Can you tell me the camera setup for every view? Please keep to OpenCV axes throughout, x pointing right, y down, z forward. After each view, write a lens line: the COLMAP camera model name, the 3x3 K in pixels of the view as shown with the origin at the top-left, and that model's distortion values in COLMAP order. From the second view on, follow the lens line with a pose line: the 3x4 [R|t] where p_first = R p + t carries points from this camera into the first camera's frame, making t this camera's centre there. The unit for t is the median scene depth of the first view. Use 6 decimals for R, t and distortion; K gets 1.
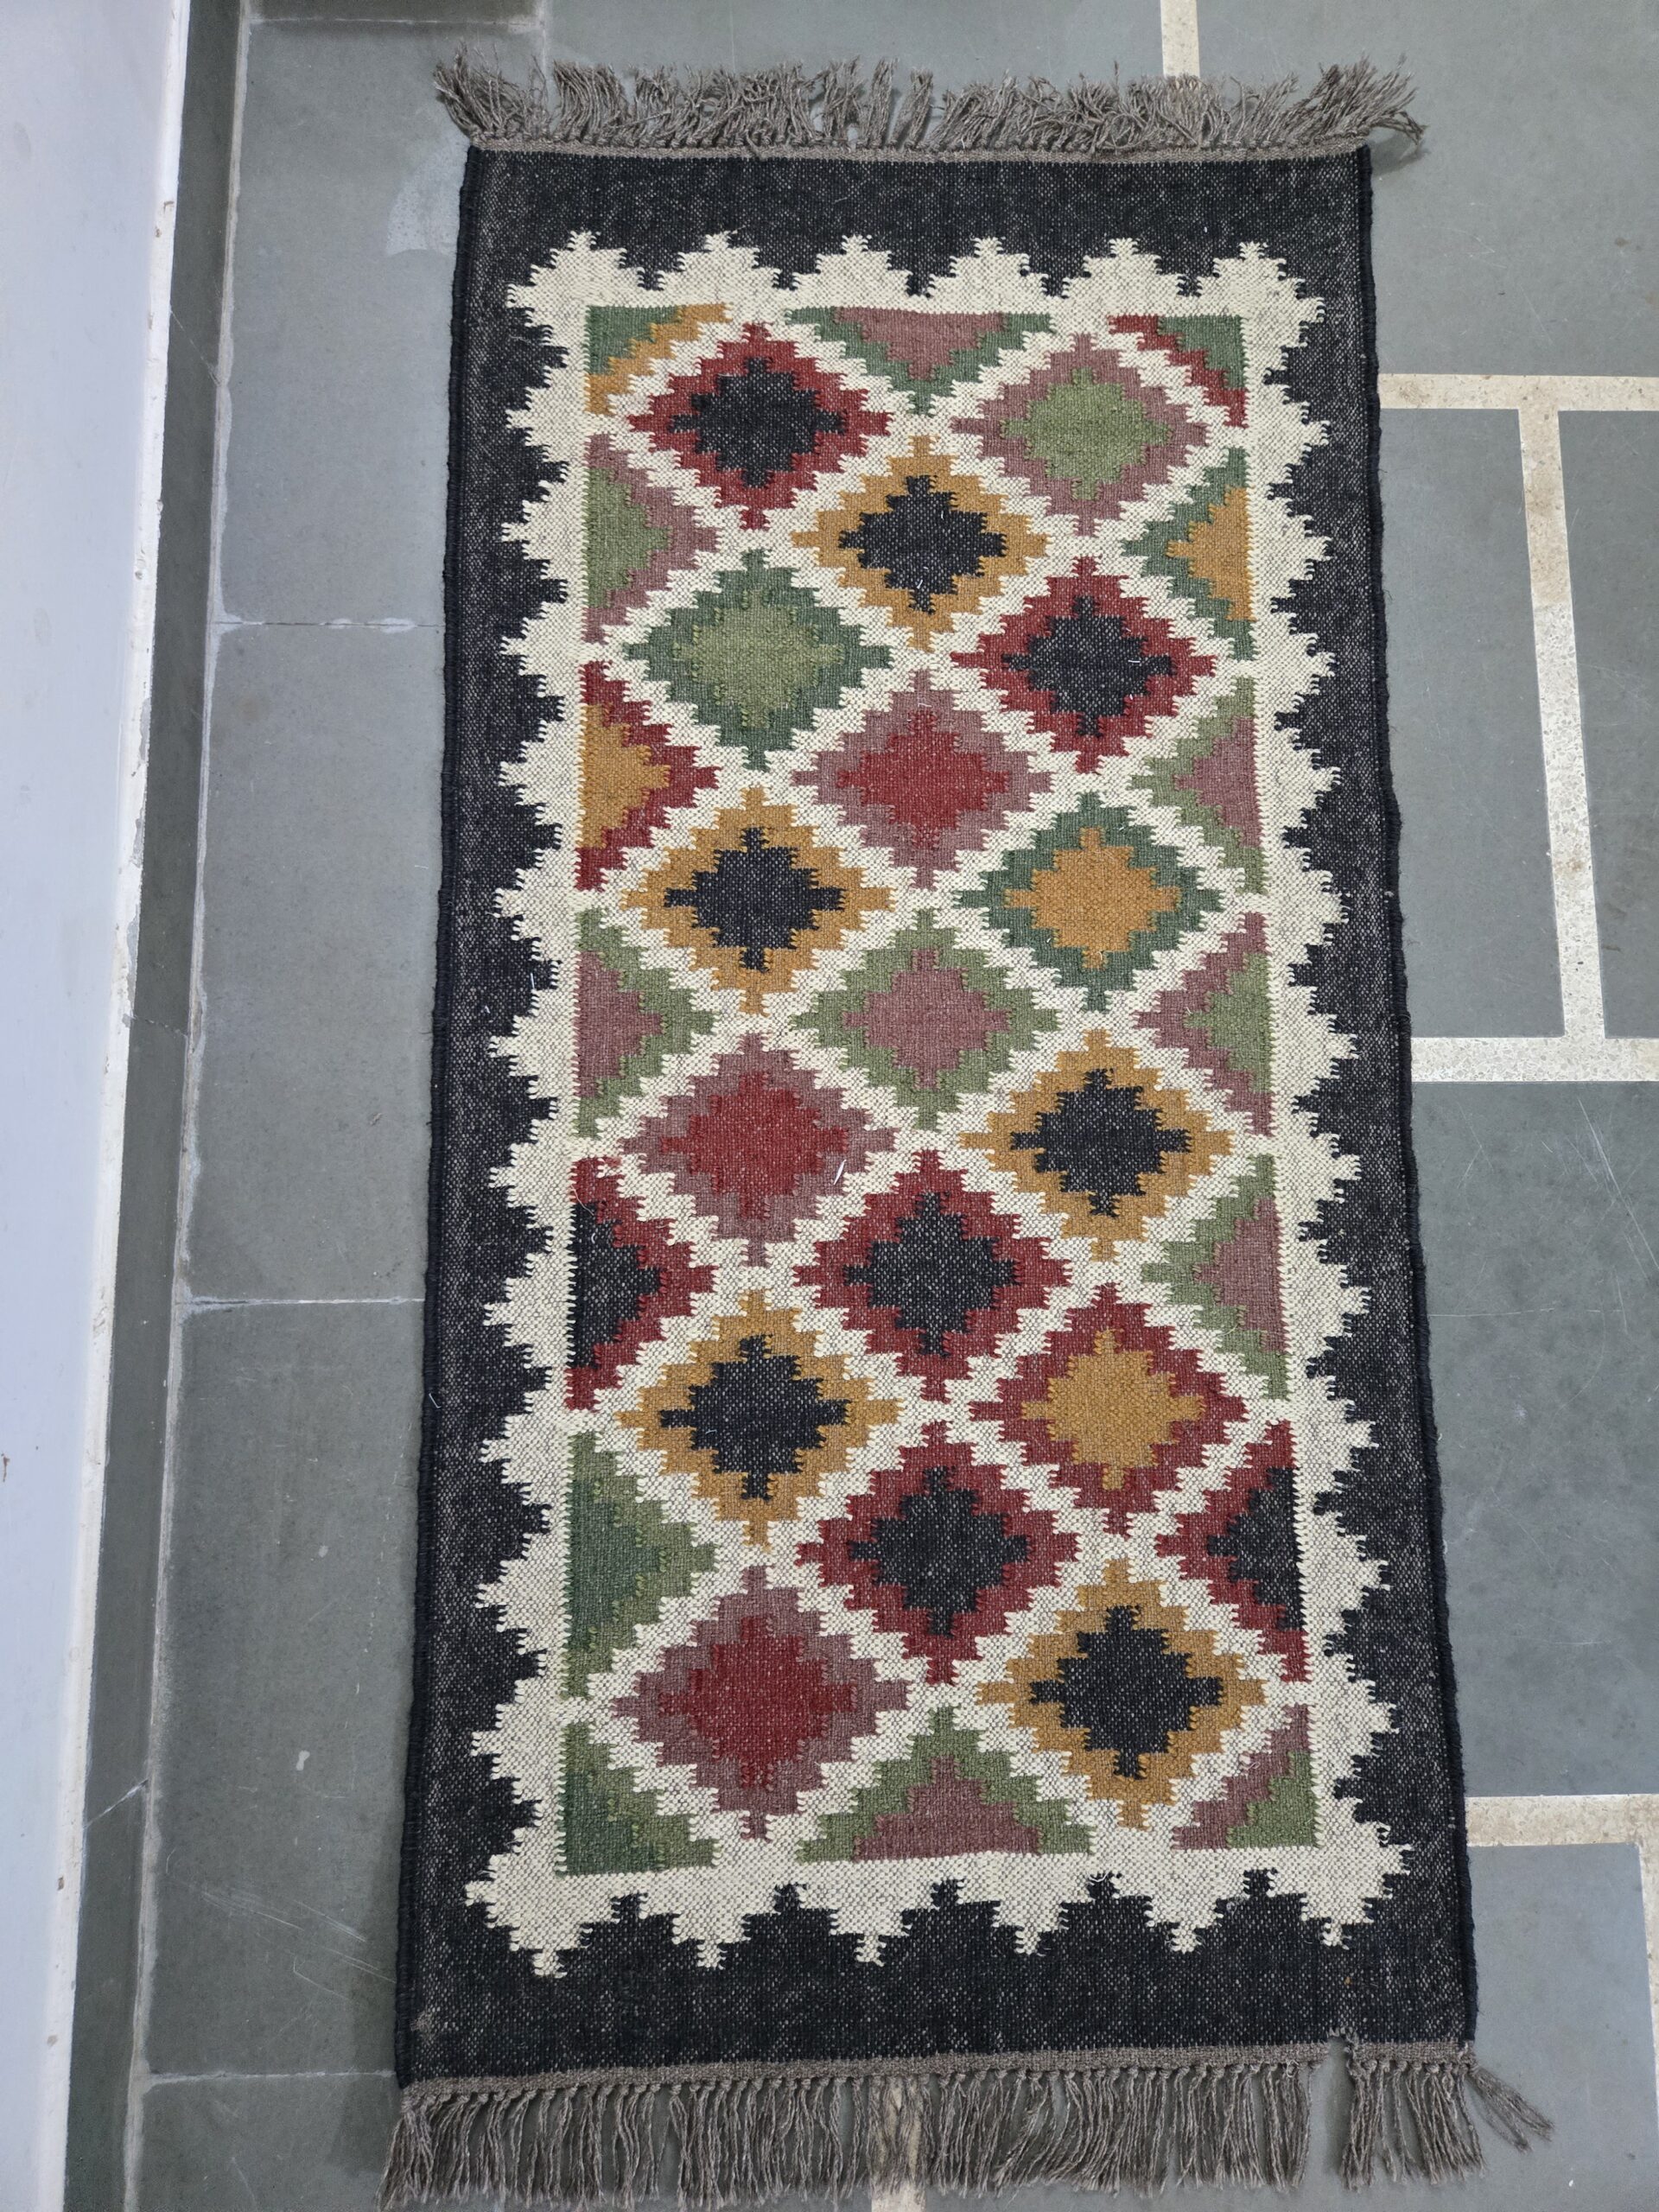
lens RADIAL K [[1485.4, 0, 836.1], [0, 1485.4, 1087.4], [0, 0, 1]] dist [0.075863, -0.074290]
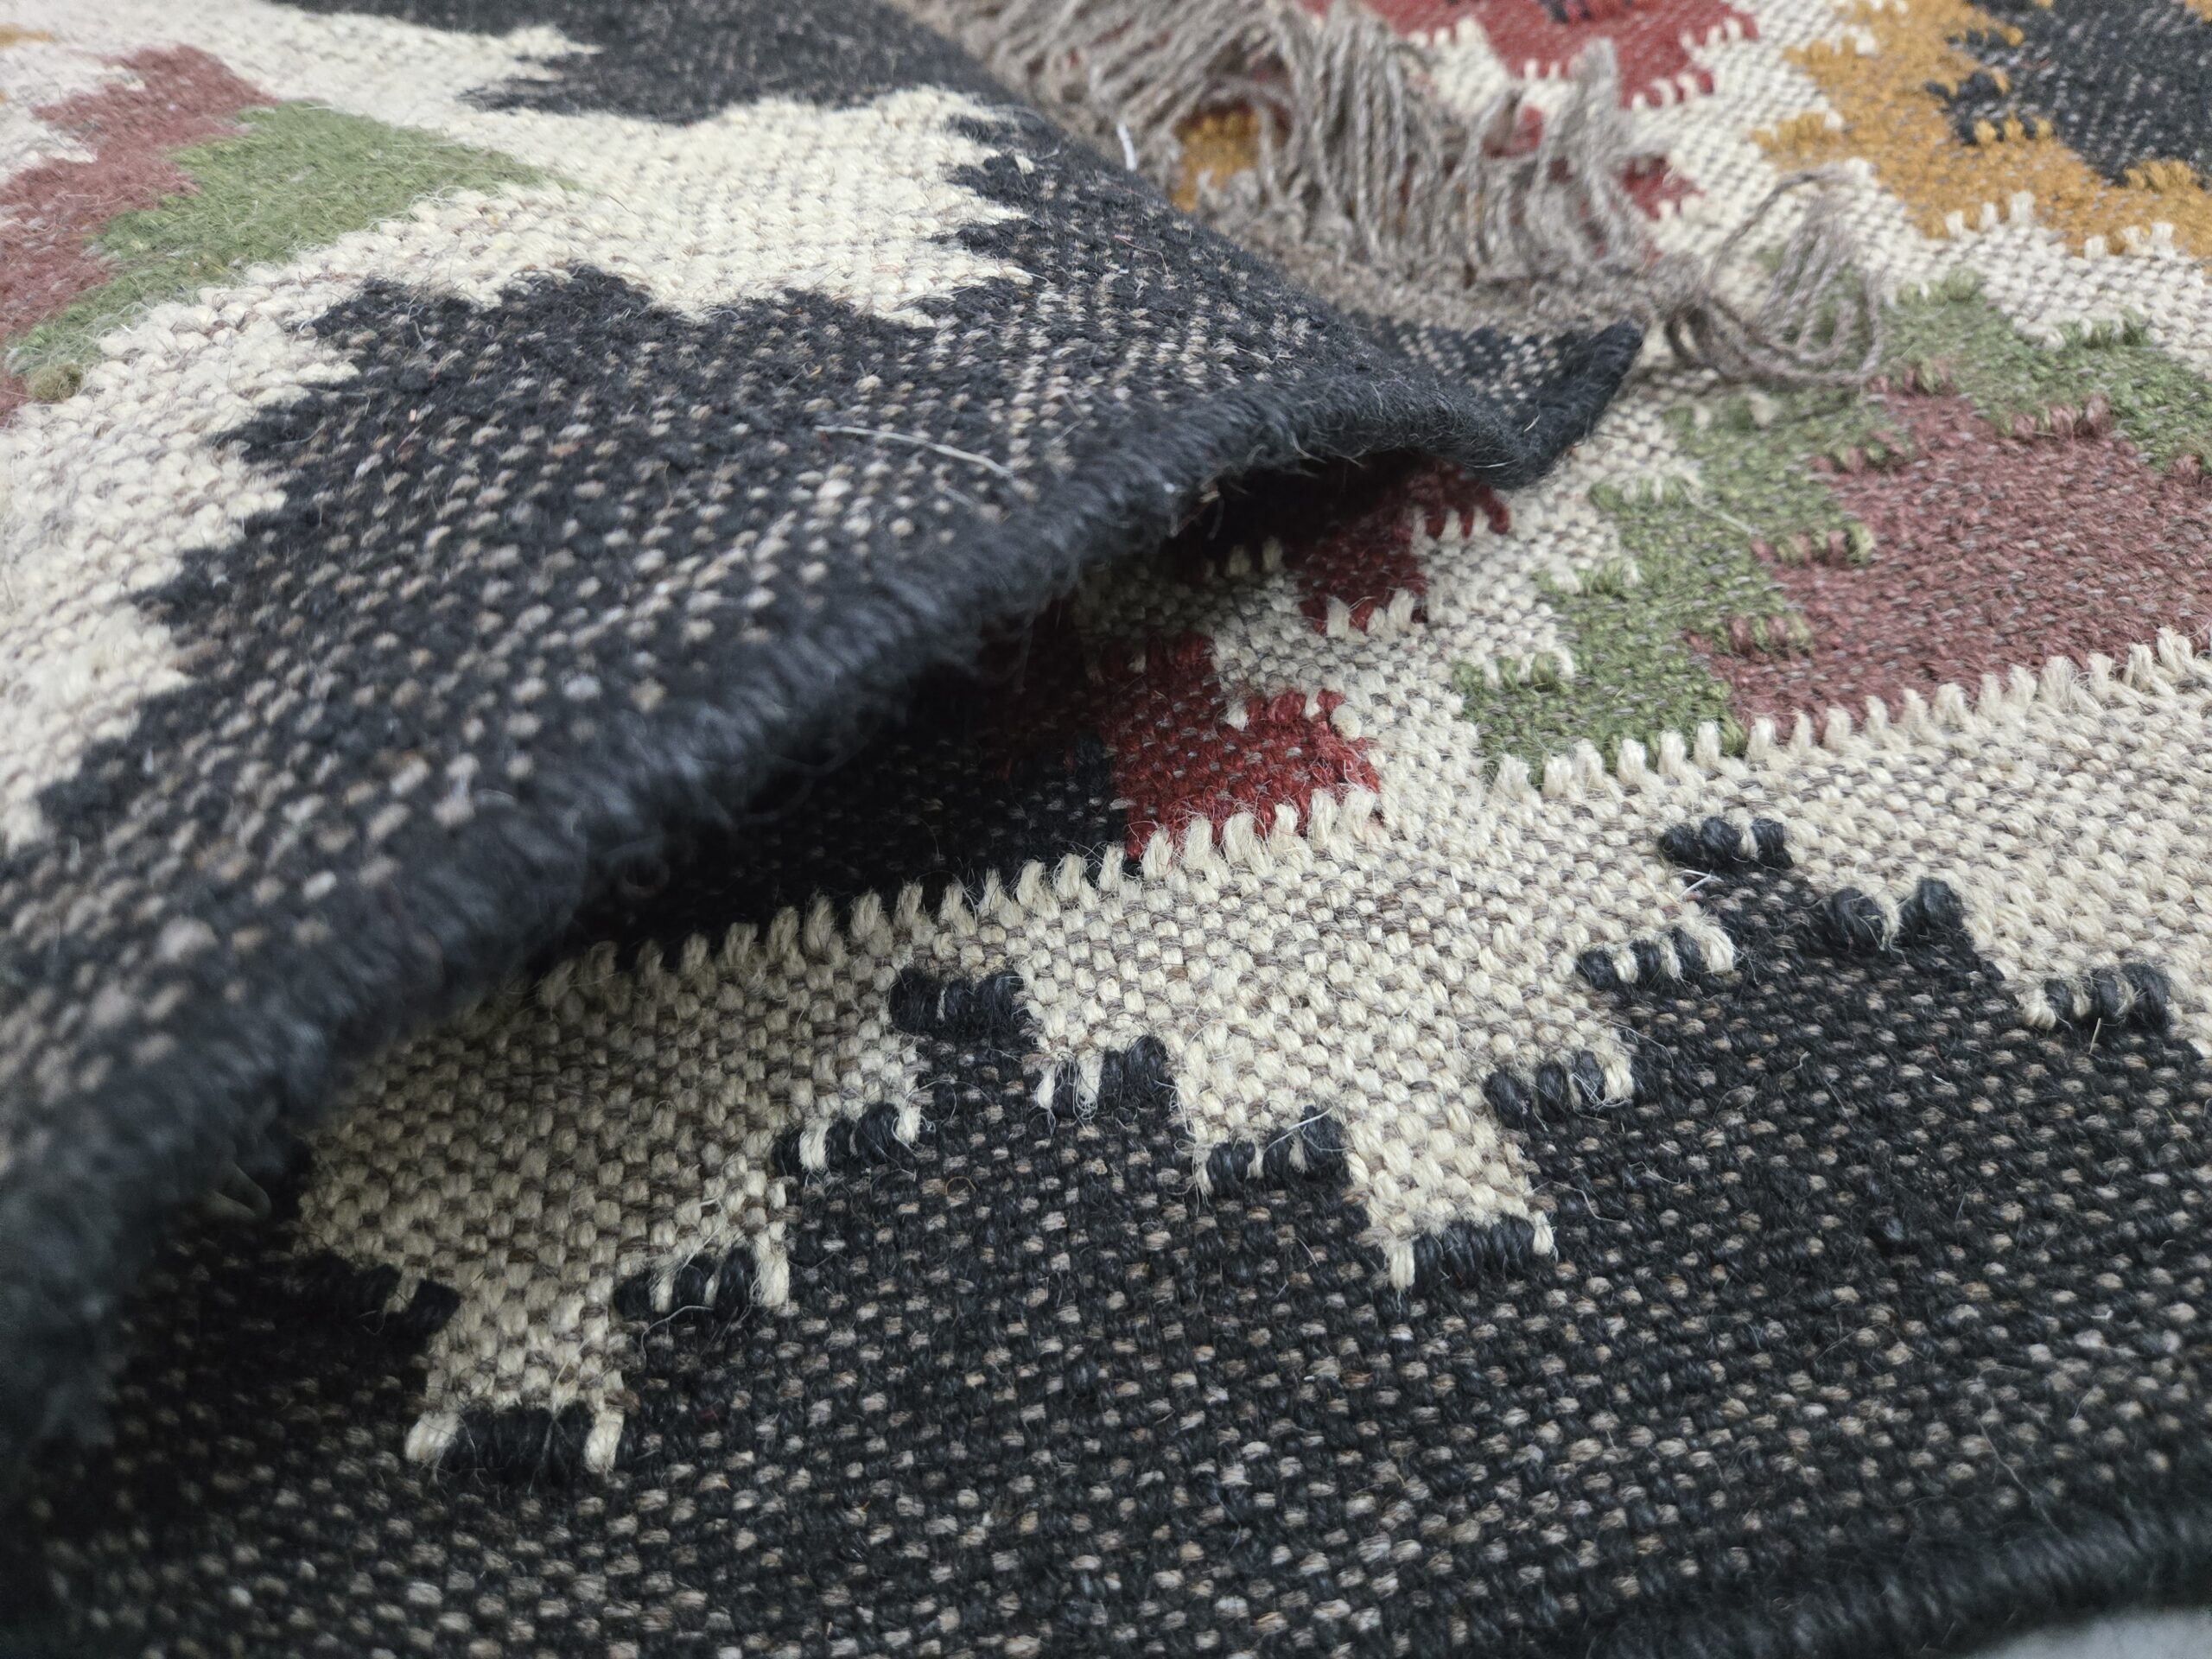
lens RADIAL K [[1509.7, 0, 1096.3], [0, 1509.7, 838.2], [0, 0, 1]] dist [0.027346, -0.042248]
pose [[0.177119, 0.743934, -0.644353, 0.404677], [-0.964771, 0.260651, 0.035738, 0.243323], [0.194538, 0.615324, 0.763892, 0.835332]]
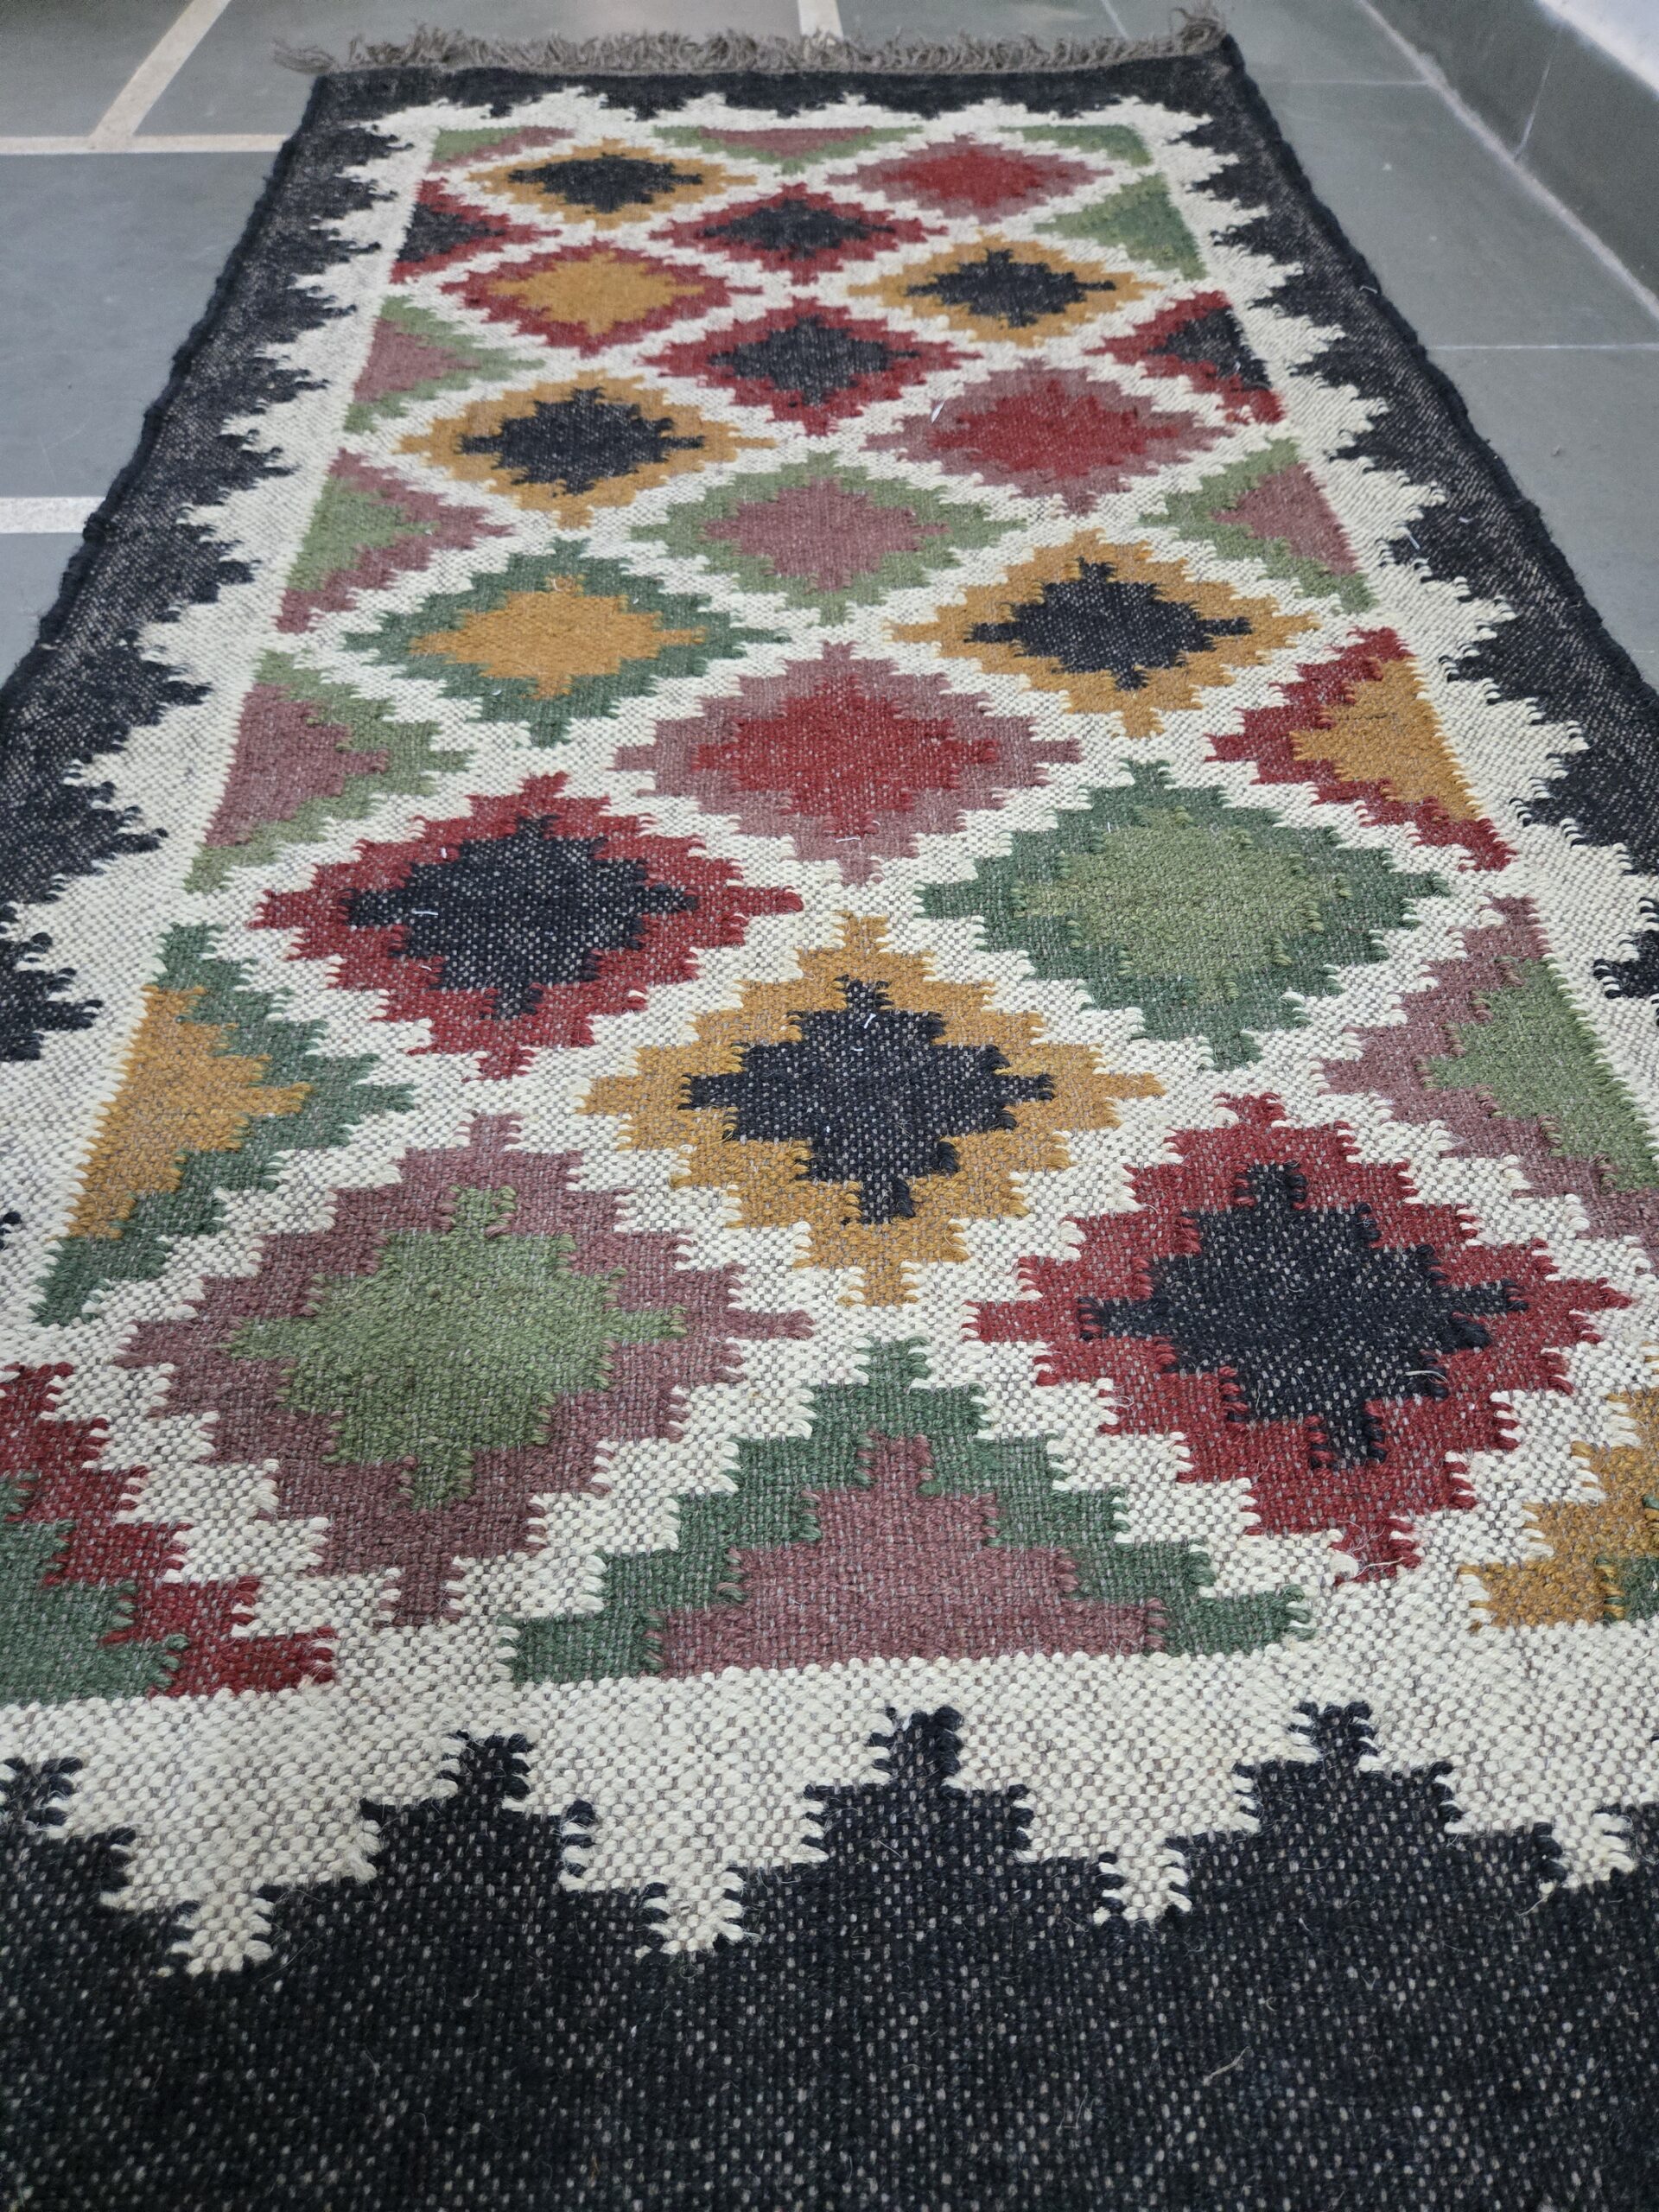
lens RADIAL K [[1492.6, 0, 862.1], [0, 1492.6, 1105.6], [0, 0, 1]] dist [0.059526, -0.062610]
pose [[-0.997042, 0.002976, -0.076800, 0.098080], [-0.059208, -0.666863, 0.742825, -0.726272], [-0.049004, 0.745175, 0.665066, 0.739526]]
